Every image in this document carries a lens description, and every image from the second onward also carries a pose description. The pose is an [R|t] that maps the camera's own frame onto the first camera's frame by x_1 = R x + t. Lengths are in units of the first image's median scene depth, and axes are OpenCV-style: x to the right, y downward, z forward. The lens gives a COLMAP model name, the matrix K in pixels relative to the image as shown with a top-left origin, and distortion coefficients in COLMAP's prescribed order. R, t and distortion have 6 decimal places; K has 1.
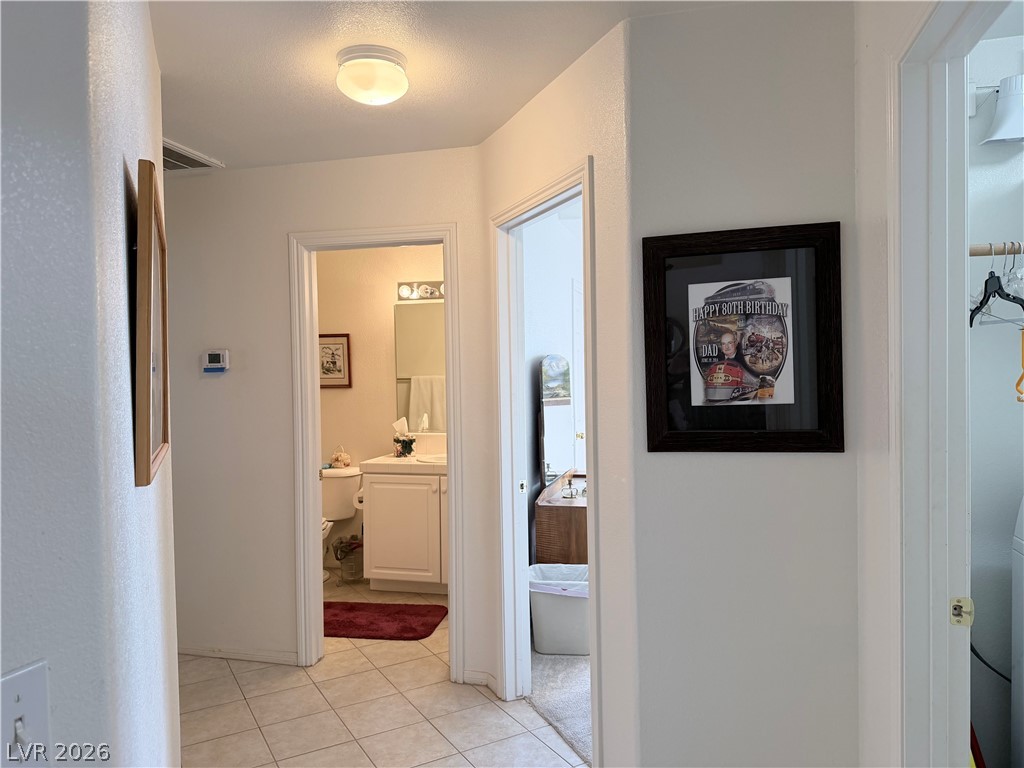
lens RADIAL K [[713.2, 0, 516.2], [0, 713.2, 384.9], [0, 0, 1]] dist [0.055519, -0.076479]
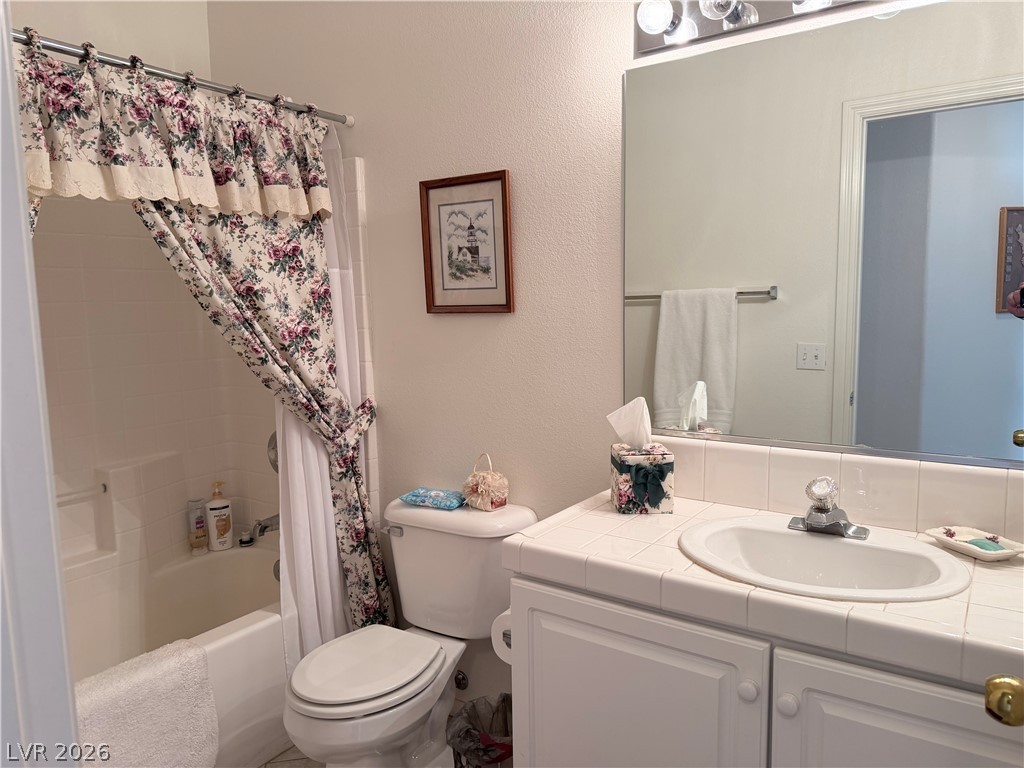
lens RADIAL K [[713.2, 0, 514.6], [0, 713.2, 392.7], [0, 0, 1]] dist [0.055519, -0.076479]
pose [[0.942651, 0.038308, -0.331575, -0.095960], [-0.003666, 0.994520, 0.104479, 0.007215], [0.333760, -0.097272, 0.937626, 0.626539]]
